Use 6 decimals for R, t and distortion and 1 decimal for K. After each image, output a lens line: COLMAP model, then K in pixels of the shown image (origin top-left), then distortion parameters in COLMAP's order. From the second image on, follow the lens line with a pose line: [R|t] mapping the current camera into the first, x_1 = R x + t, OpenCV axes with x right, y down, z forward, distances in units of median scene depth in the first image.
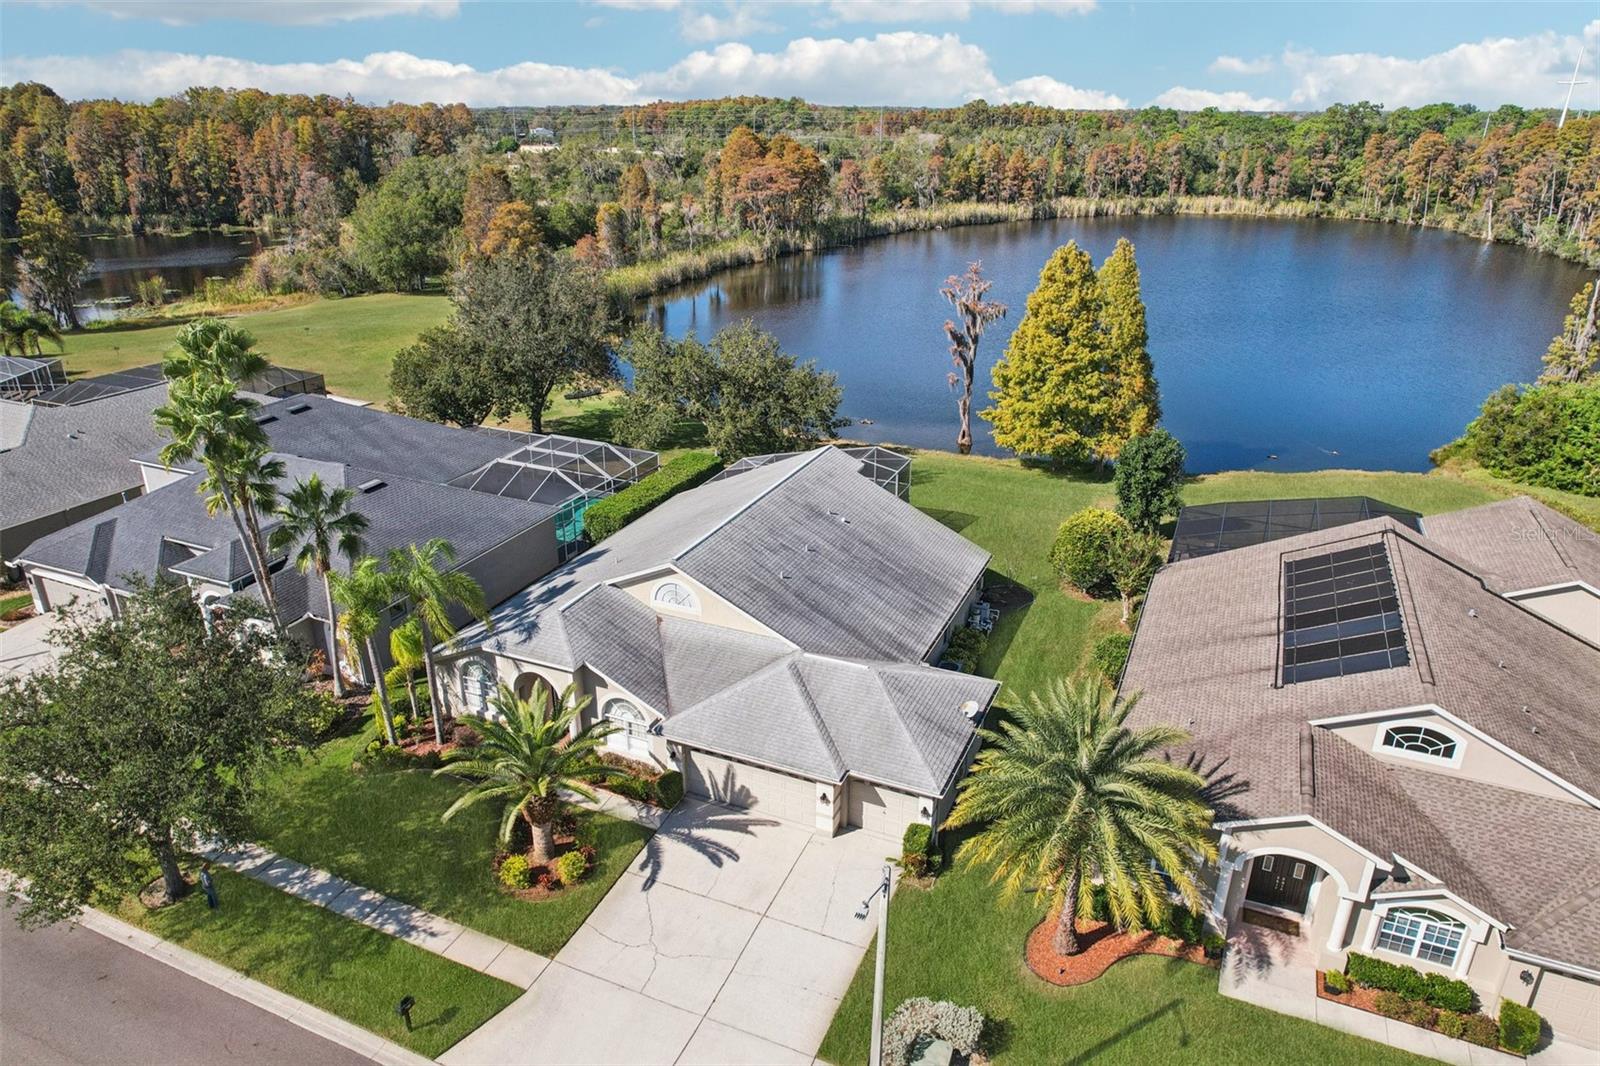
lens RADIAL K [[1009.1, 0, 800.0], [0, 1009.1, 533.0], [0, 0, 1]] dist [-0.070994, 0.058080]
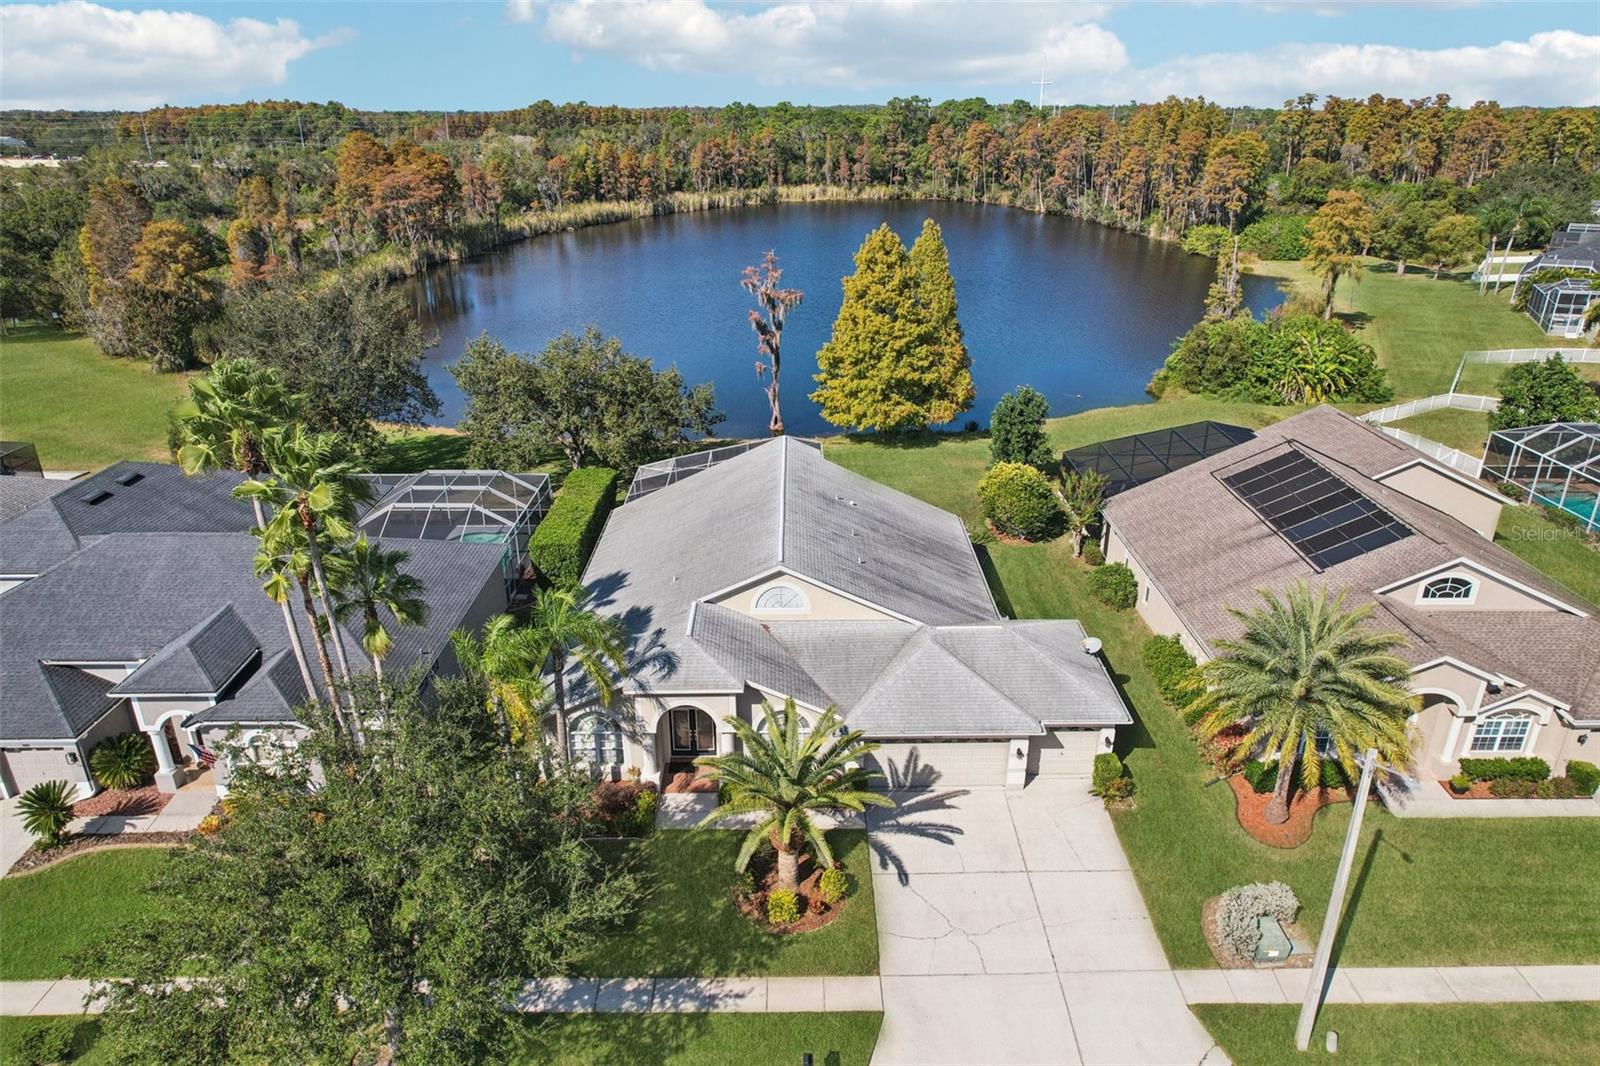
lens RADIAL K [[1009.1, 0, 800.0], [0, 1009.1, 533.0], [0, 0, 1]] dist [-0.070994, 0.058080]
pose [[0.916402, -0.162217, 0.365913, -0.214707], [0.162161, 0.986274, 0.031114, -0.013323], [-0.365937, 0.030824, 0.930129, 0.040538]]
